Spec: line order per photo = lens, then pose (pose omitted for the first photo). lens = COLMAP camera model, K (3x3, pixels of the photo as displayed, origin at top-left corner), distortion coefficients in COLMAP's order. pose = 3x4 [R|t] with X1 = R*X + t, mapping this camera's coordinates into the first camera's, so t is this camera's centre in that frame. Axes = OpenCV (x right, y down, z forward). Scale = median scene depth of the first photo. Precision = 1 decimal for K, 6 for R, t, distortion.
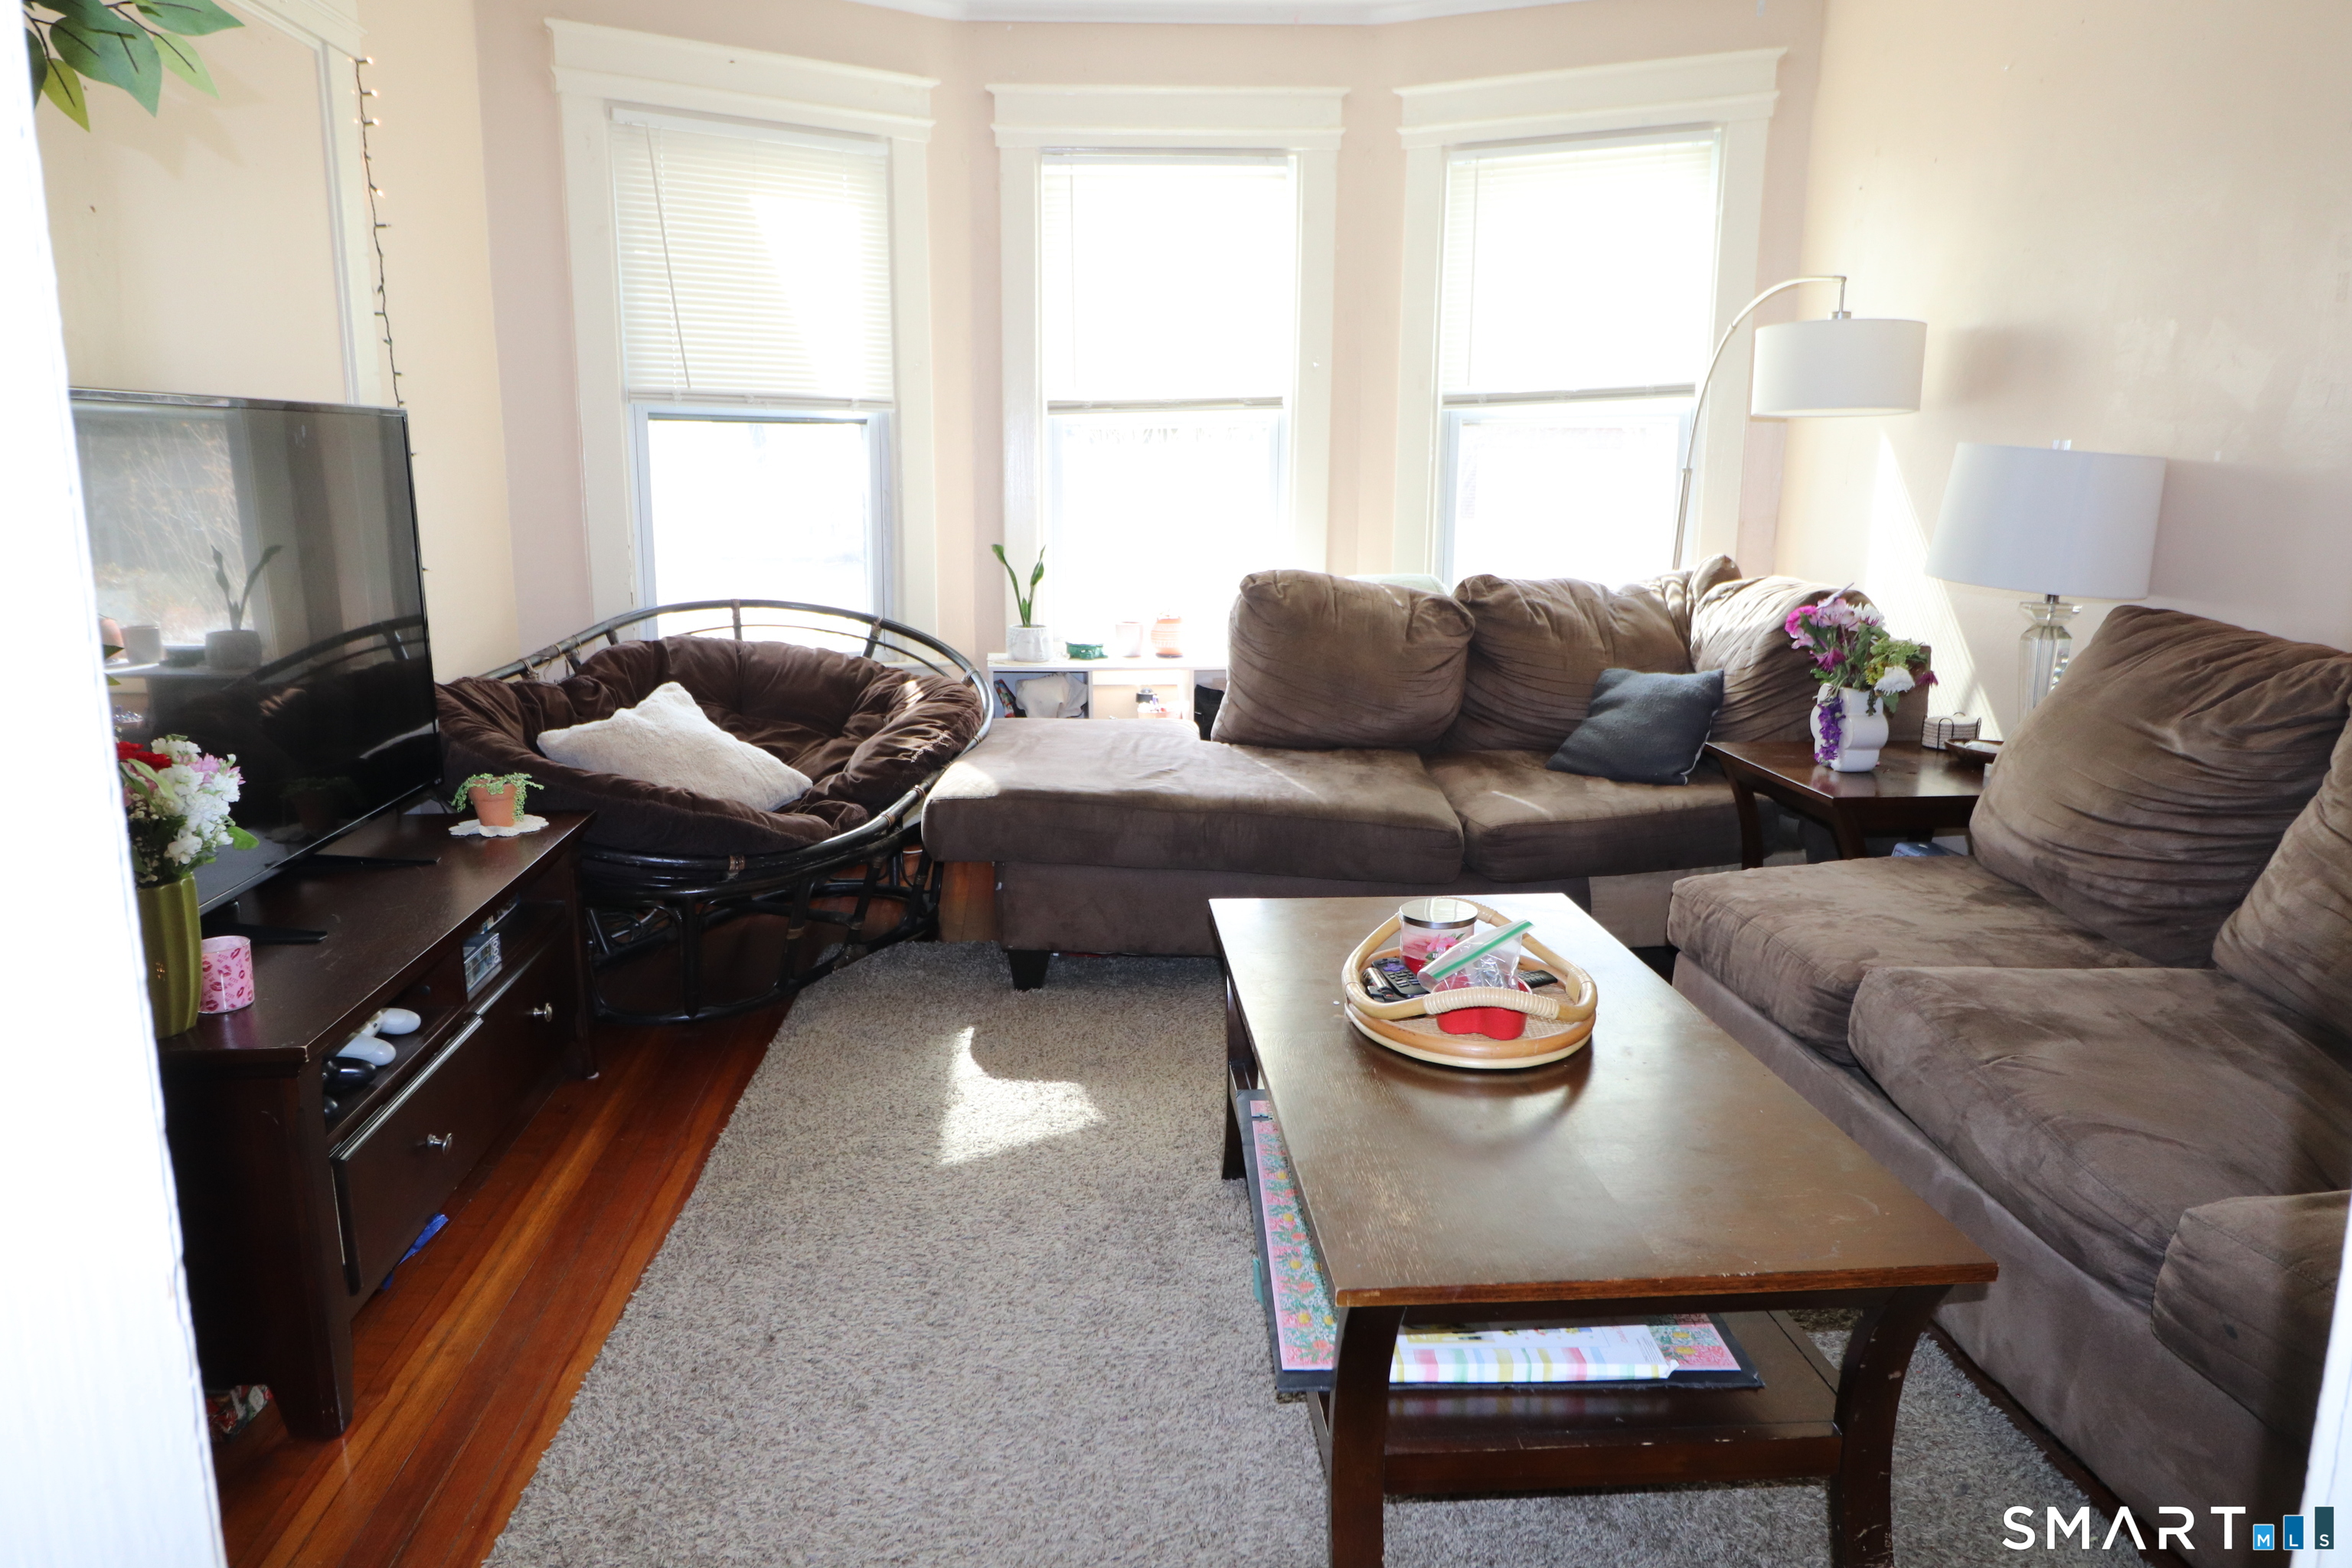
lens RADIAL K [[1522.1, 0, 1178.8], [0, 1522.1, 779.9], [0, 0, 1]] dist [0.017317, -0.007771]
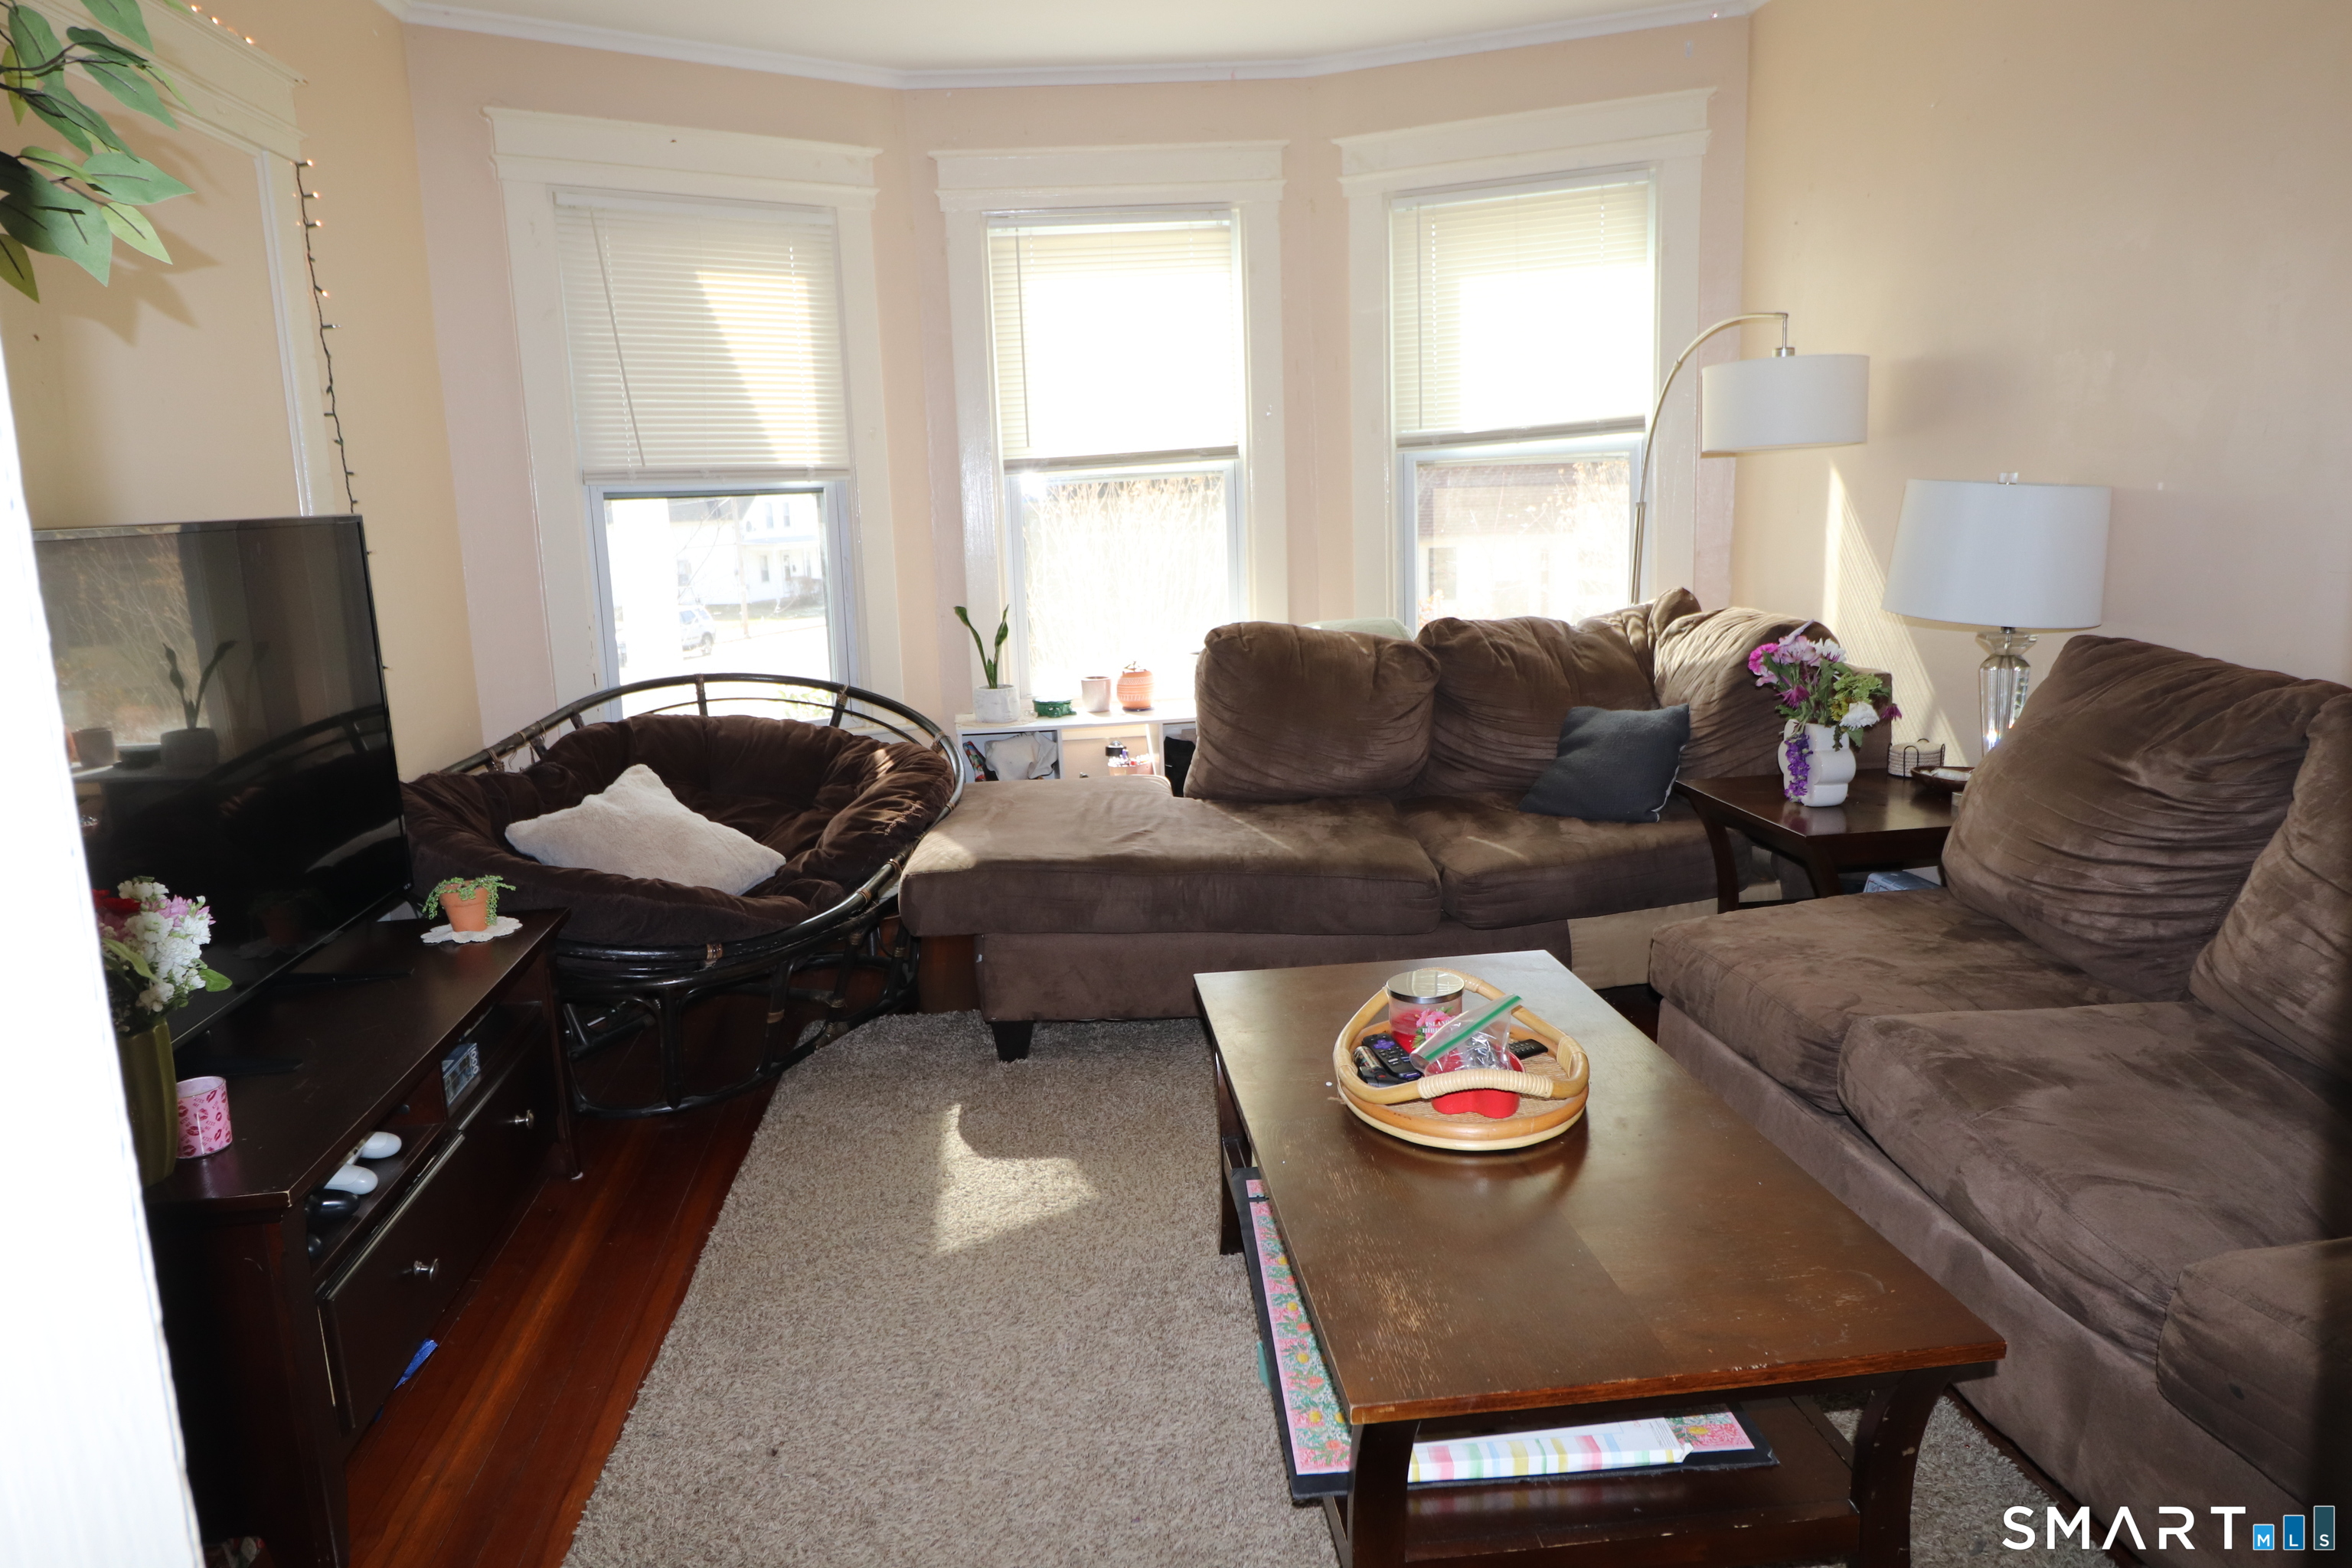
lens RADIAL K [[1522.1, 0, 1176.0], [0, 1522.1, 778.2], [0, 0, 1]] dist [0.017317, -0.007771]
pose [[0.998682, -0.047049, 0.020497, -0.005095], [0.047404, 0.998727, -0.017225, -0.027622], [-0.019660, 0.018173, 0.999642, 0.000480]]
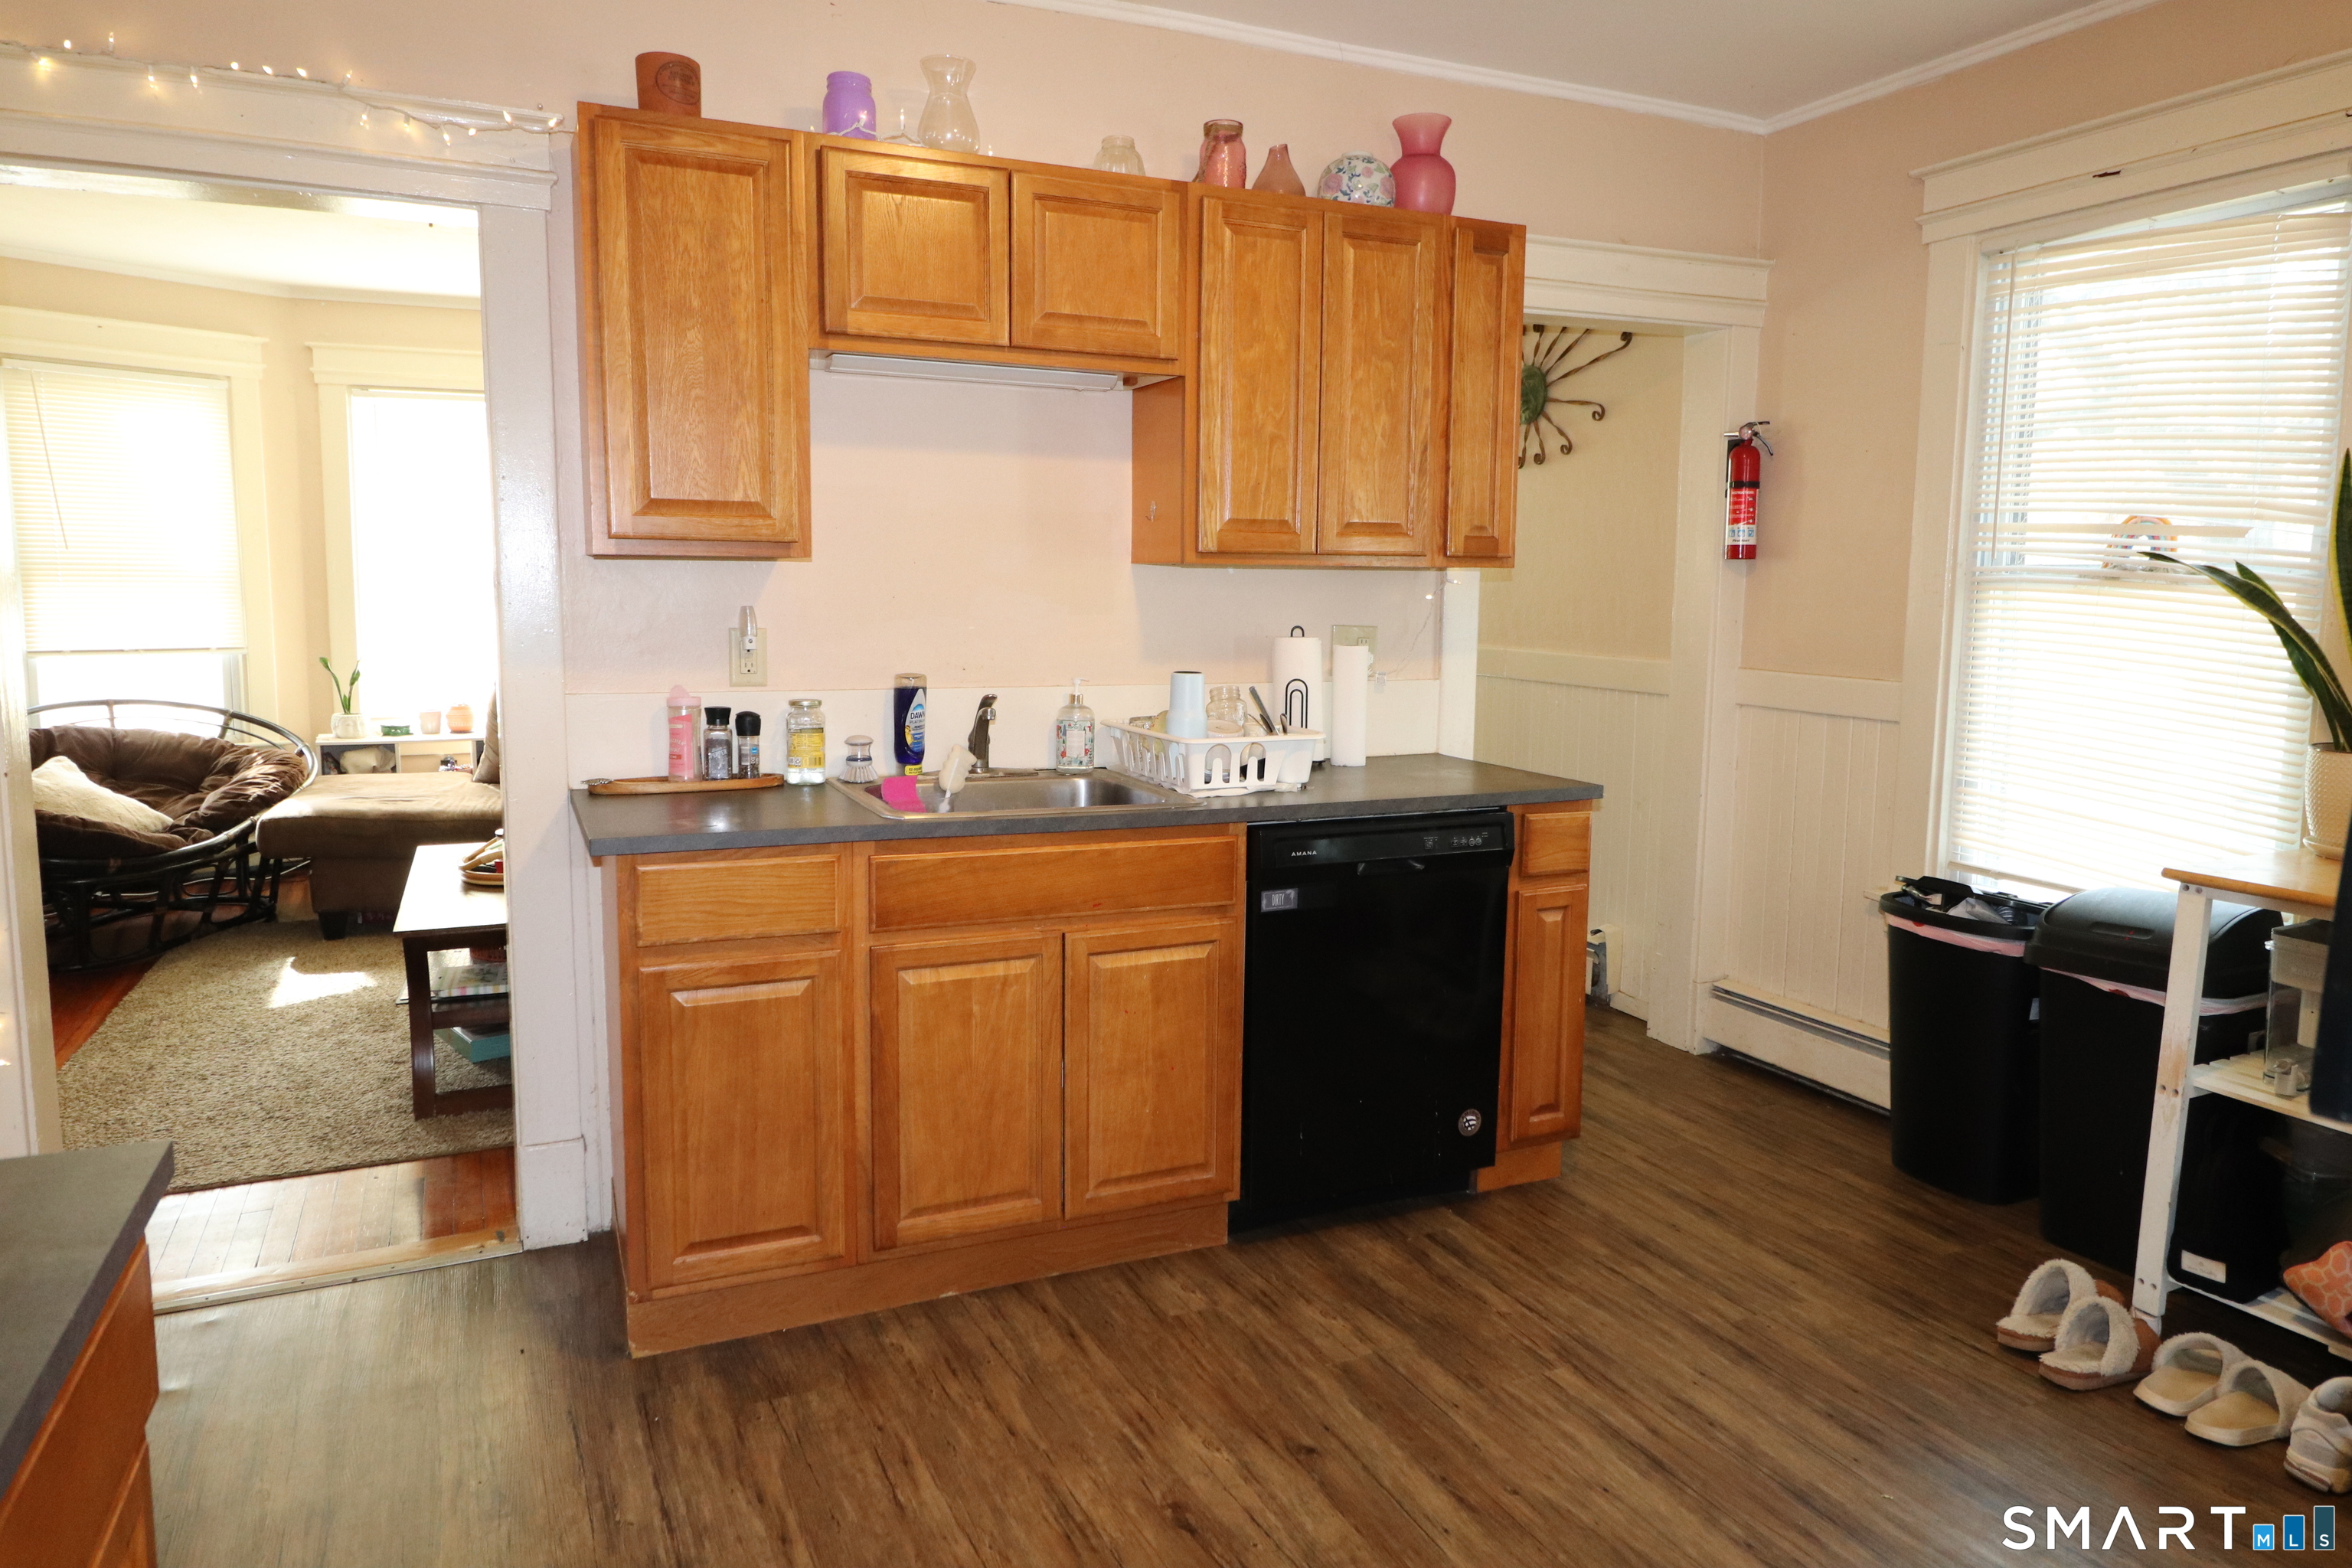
lens RADIAL K [[1522.1, 0, 1191.1], [0, 1522.1, 767.3], [0, 0, 1]] dist [0.017317, -0.007771]
pose [[0.939799, -0.037240, 0.339693, 0.236679], [0.058774, 0.996846, -0.053323, 0.111324], [-0.336636, 0.070078, 0.939024, -0.942472]]
